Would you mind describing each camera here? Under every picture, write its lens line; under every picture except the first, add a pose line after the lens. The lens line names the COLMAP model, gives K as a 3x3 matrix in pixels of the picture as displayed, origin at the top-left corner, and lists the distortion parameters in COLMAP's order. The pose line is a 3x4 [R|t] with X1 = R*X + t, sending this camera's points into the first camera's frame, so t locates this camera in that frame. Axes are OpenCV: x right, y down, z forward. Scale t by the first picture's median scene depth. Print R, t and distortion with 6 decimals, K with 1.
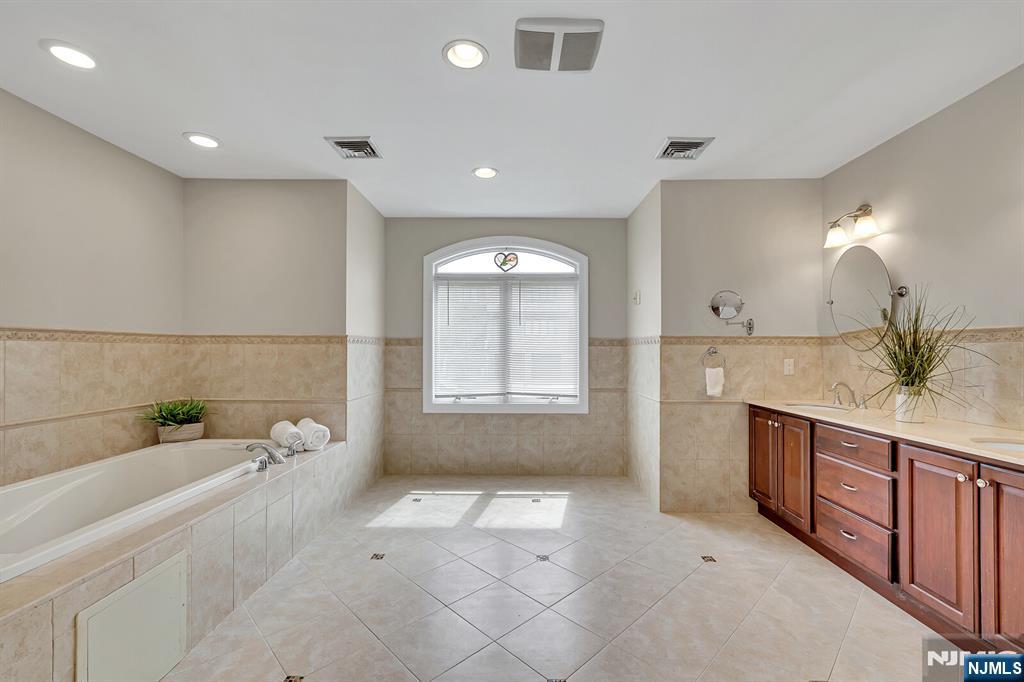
lens RADIAL K [[433.5, 0, 513.2], [0, 433.5, 347.4], [0, 0, 1]] dist [0.001569, 0.000200]
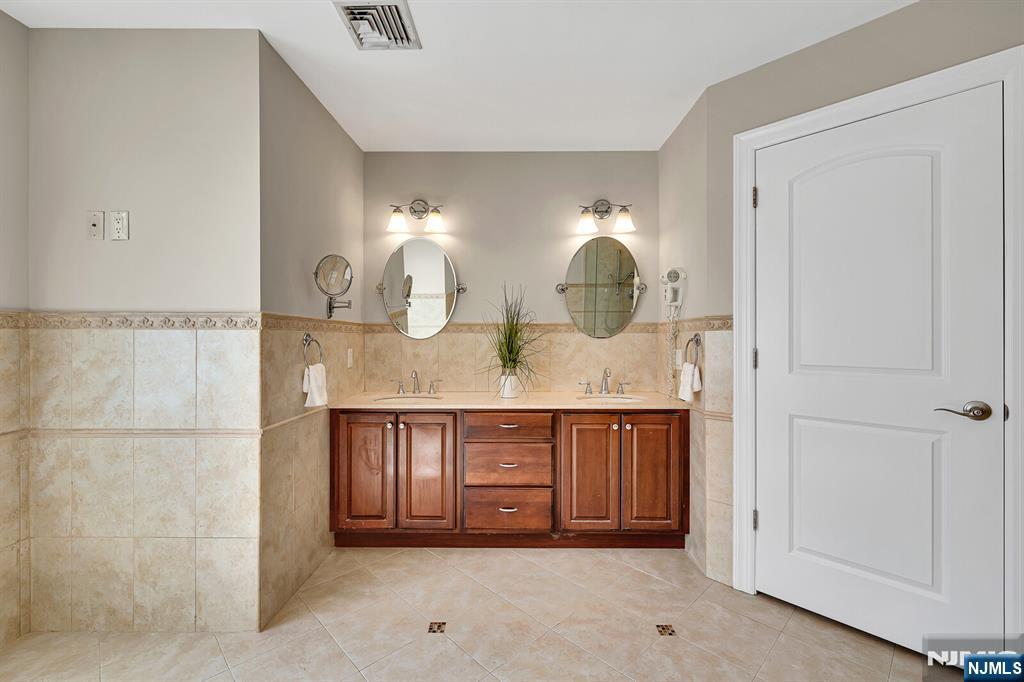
lens RADIAL K [[433.5, 0, 515.5], [0, 433.5, 337.6], [0, 0, 1]] dist [0.001569, 0.000200]
pose [[-0.004488, -0.001720, 0.999988, -0.223470], [-0.012433, 0.999921, 0.001665, -0.000626], [-0.999913, -0.012425, -0.004509, 0.710891]]
